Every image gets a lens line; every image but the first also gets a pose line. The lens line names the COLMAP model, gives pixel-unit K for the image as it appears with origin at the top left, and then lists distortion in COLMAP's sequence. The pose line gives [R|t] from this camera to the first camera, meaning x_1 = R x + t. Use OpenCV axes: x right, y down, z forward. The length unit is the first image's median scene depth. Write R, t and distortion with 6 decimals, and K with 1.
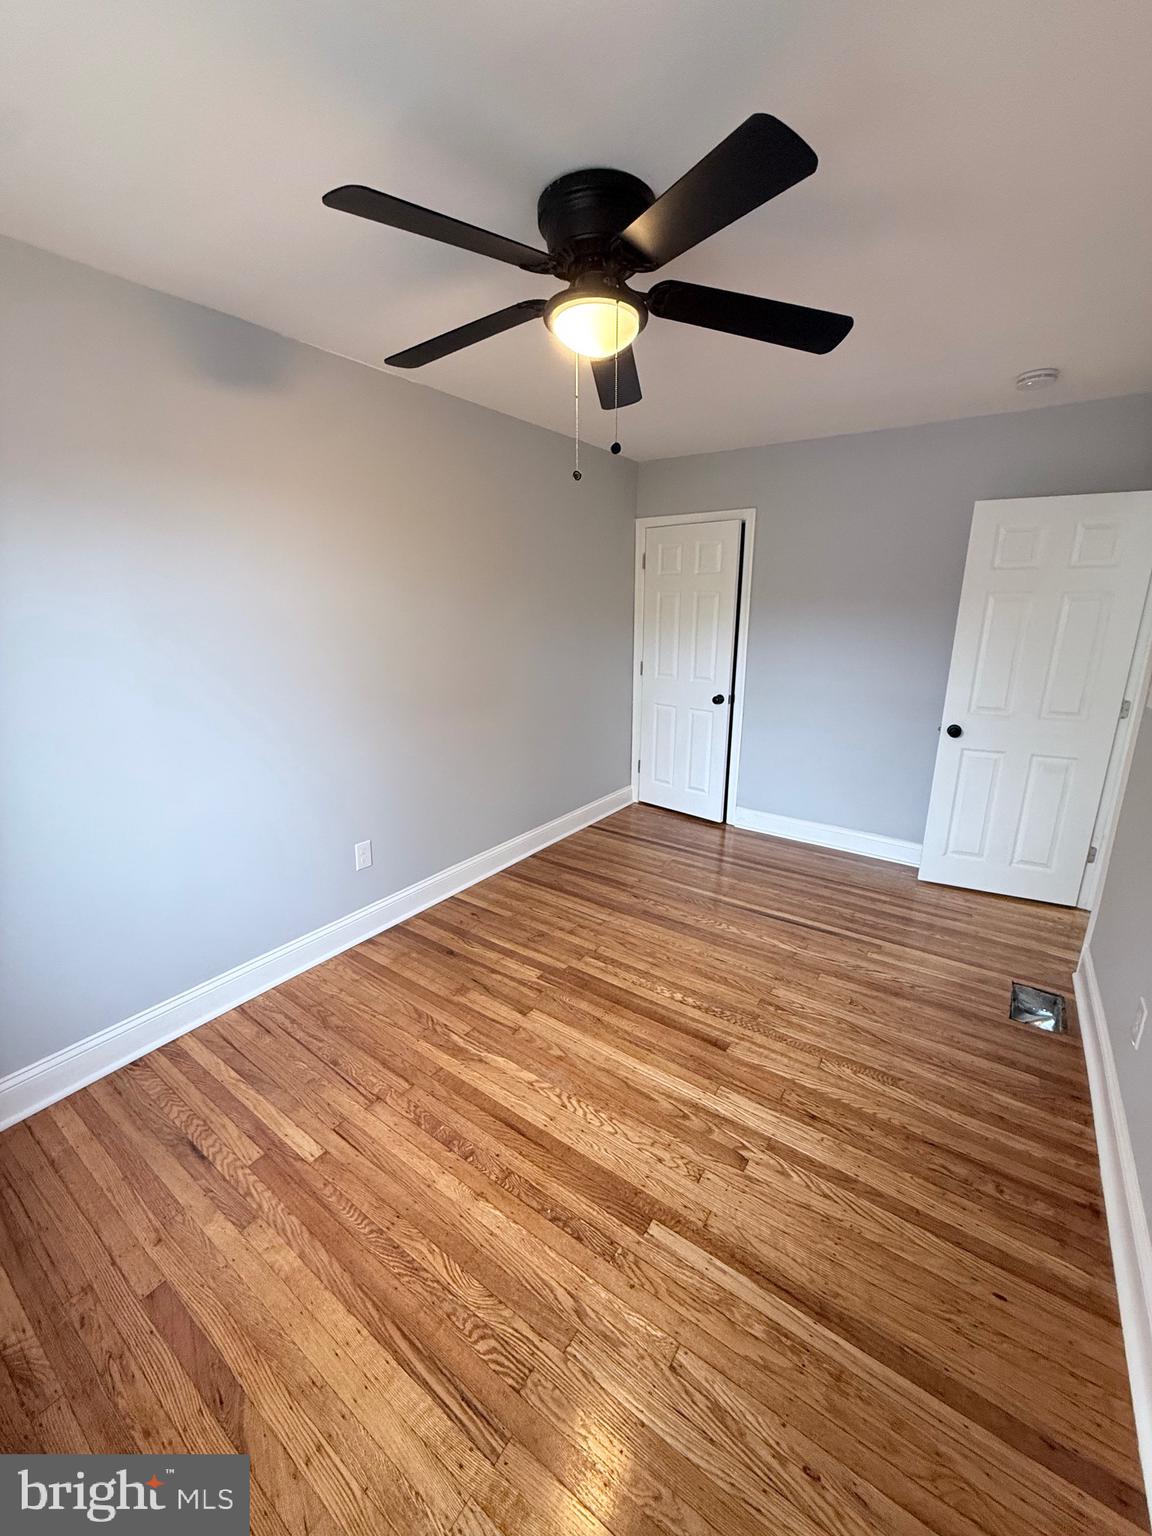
lens RADIAL K [[609.0, 0, 577.9], [0, 609.0, 765.6], [0, 0, 1]] dist [-0.000604, -0.000270]
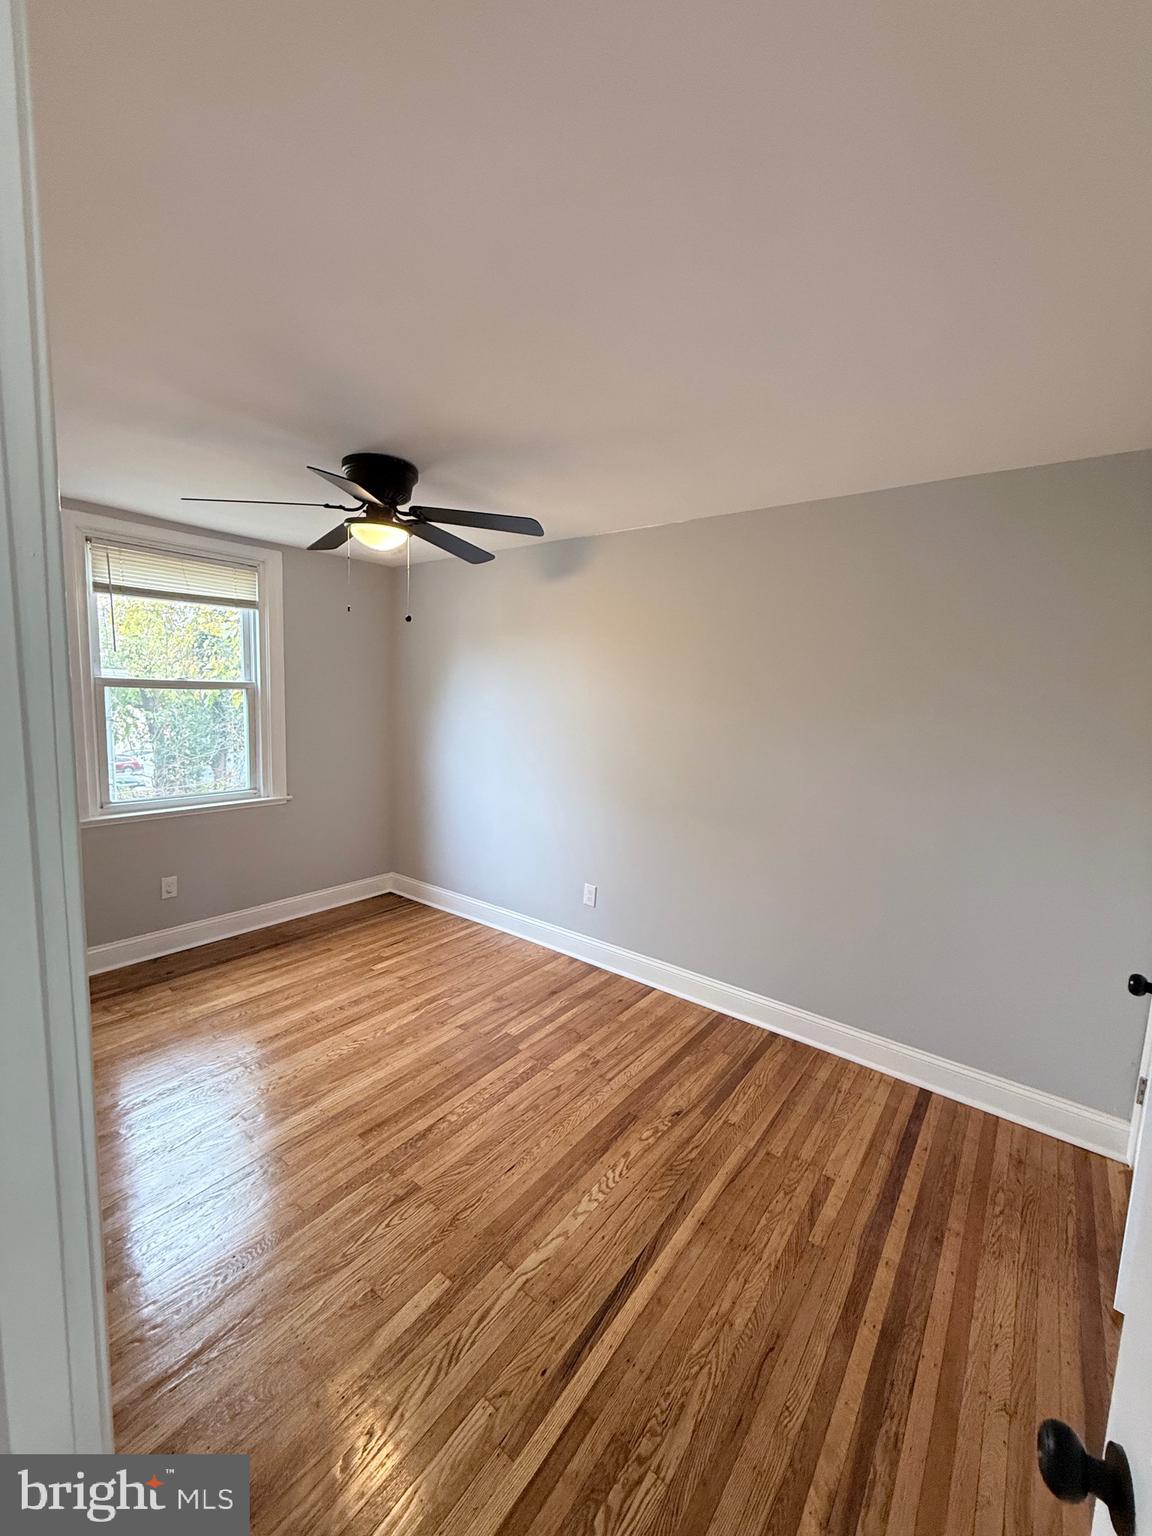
lens RADIAL K [[609.0, 0, 578.5], [0, 609.0, 764.7], [0, 0, 1]] dist [-0.000604, -0.000270]
pose [[-0.038330, 0.123680, -0.991582, 0.930855], [-0.292972, 0.947313, 0.129483, -0.286995], [0.955352, 0.295469, -0.000076, 0.937560]]
